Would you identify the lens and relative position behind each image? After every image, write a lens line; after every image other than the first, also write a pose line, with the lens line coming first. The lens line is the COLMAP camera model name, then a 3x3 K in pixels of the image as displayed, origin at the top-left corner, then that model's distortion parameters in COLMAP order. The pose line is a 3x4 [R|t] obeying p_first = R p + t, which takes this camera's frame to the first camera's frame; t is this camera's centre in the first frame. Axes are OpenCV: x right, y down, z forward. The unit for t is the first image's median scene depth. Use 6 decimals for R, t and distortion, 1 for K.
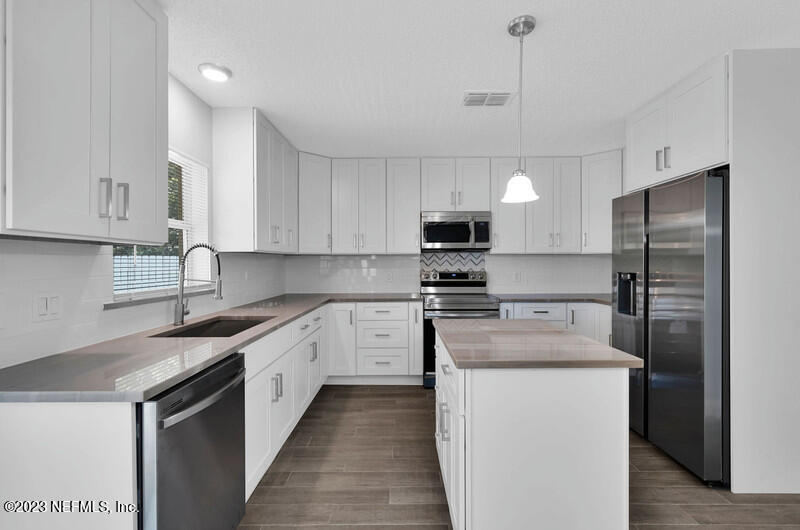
lens RADIAL K [[368.6, 0, 392.8], [0, 368.6, 265.3], [0, 0, 1]] dist [-0.000387, 0.001887]
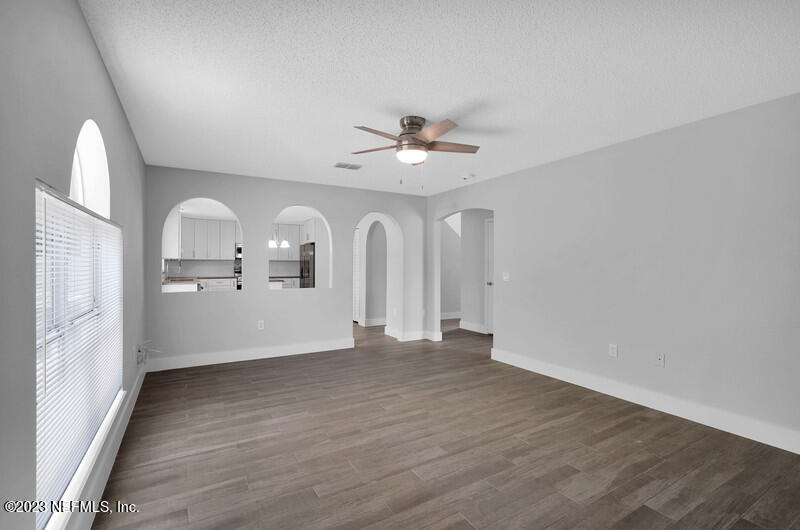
lens RADIAL K [[368.6, 0, 394.0], [0, 368.6, 269.5], [0, 0, 1]] dist [-0.000387, 0.001887]
pose [[0.857960, -0.001415, 0.513715, -0.336735], [-0.000955, 0.999990, 0.004350, 0.026228], [-0.513716, -0.004223, 0.857950, -2.017467]]
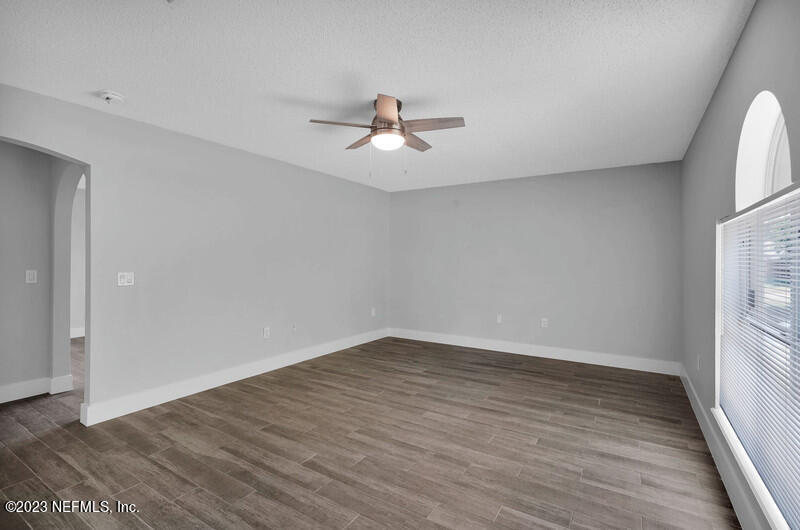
lens RADIAL K [[368.6, 0, 401.3], [0, 368.6, 268.7], [0, 0, 1]] dist [-0.000387, 0.001887]
pose [[-0.855540, -0.012870, 0.517577, -0.289980], [0.002278, 0.999588, 0.028620, 0.008842], [-0.517732, 0.025665, -0.855158, -0.654350]]
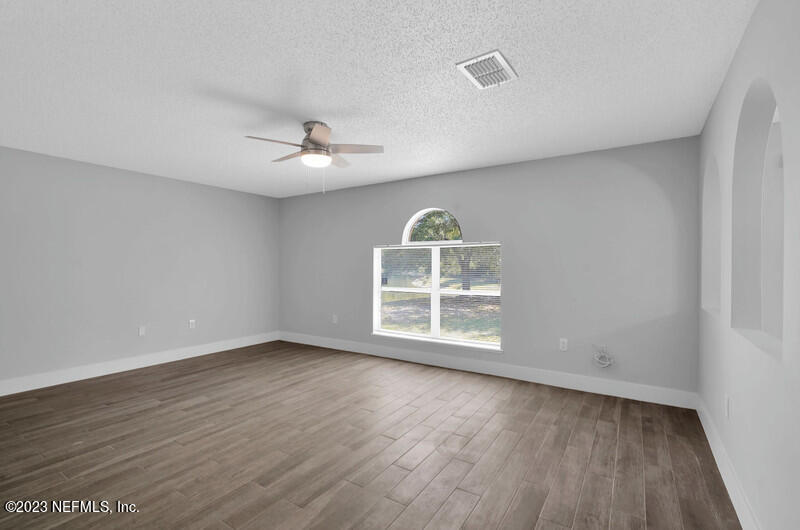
lens RADIAL K [[368.6, 0, 399.7], [0, 368.6, 267.7], [0, 0, 1]] dist [-0.000387, 0.001887]
pose [[-0.530251, 0.005929, -0.847820, 0.779759], [-0.006268, 0.999921, 0.010913, 0.013168], [0.847818, 0.011101, -0.530171, -0.666943]]
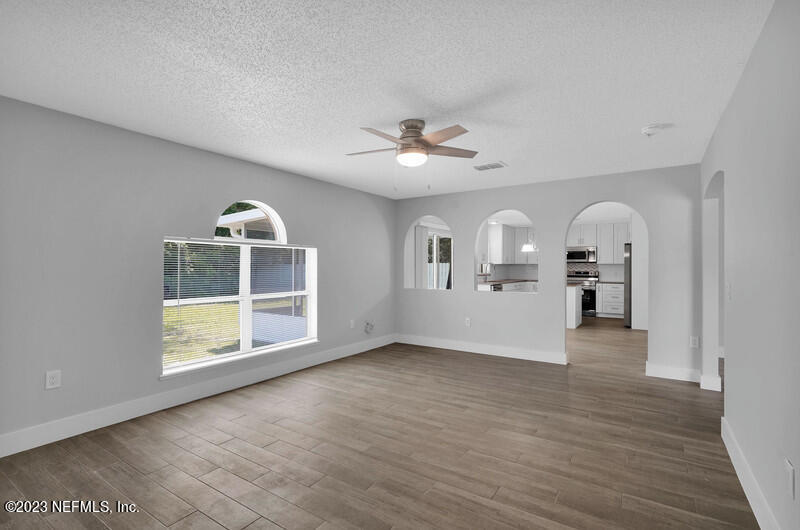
lens RADIAL K [[368.6, 0, 397.2], [0, 368.6, 262.2], [0, 0, 1]] dist [-0.000387, 0.001887]
pose [[0.839873, -0.006146, -0.542748, 0.570976], [-0.008263, 0.999675, -0.024107, 0.032146], [0.542720, 0.024732, 0.839549, -2.036978]]
